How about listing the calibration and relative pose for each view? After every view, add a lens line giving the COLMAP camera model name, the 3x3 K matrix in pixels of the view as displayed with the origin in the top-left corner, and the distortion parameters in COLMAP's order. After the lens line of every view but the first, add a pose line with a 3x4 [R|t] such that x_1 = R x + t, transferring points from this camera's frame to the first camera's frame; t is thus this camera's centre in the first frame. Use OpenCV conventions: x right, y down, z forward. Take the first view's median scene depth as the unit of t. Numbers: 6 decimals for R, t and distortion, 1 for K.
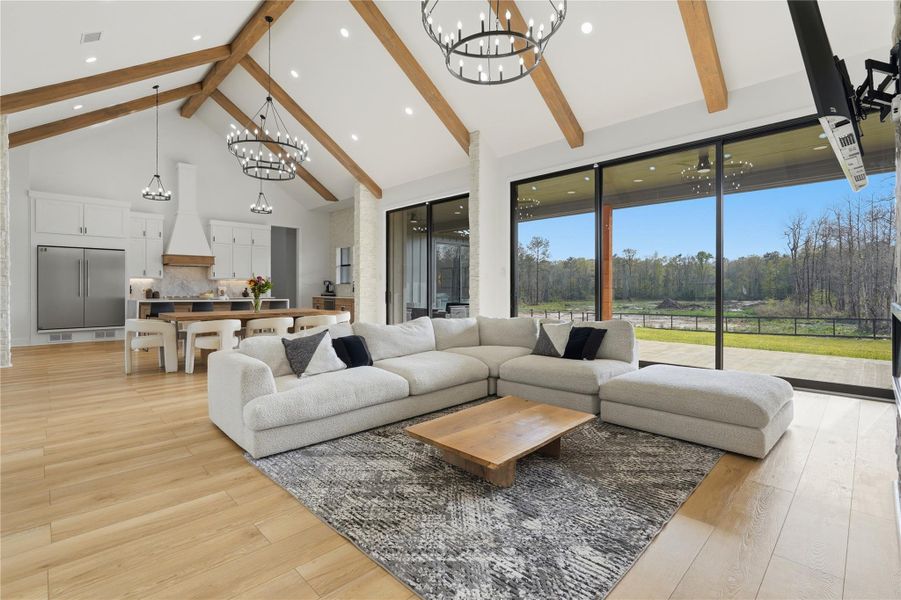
lens RADIAL K [[409.3, 0, 454.6], [0, 409.3, 286.9], [0, 0, 1]] dist [-0.017992, 0.000279]
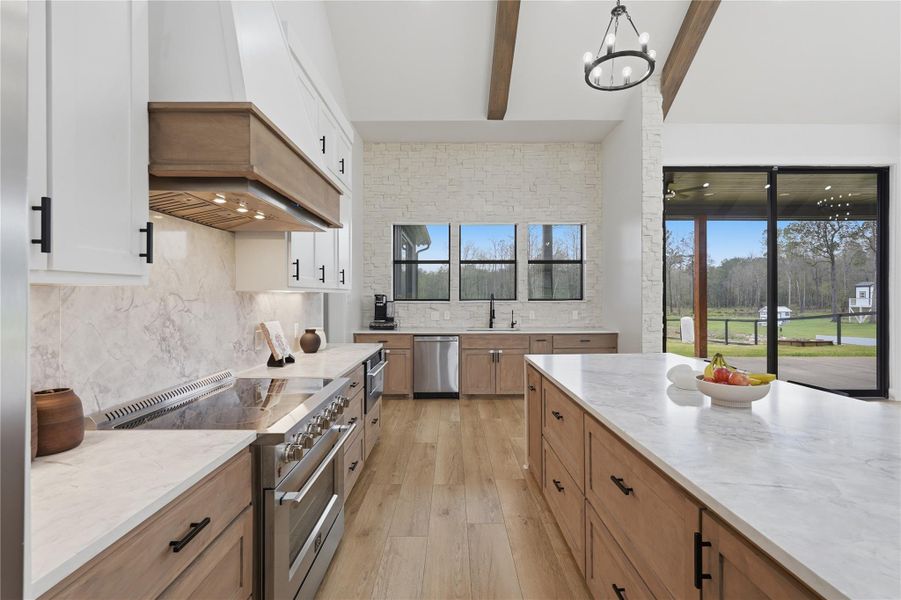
lens RADIAL K [[404.8, 0, 451.7], [0, 404.8, 298.2], [0, 0, 1]] dist [-0.003254, 0.000154]
pose [[0.708582, -0.003434, 0.705620, -0.729767], [-0.000871, 0.999983, 0.005741, -0.017009], [-0.705628, -0.004682, 0.708567, 0.822116]]
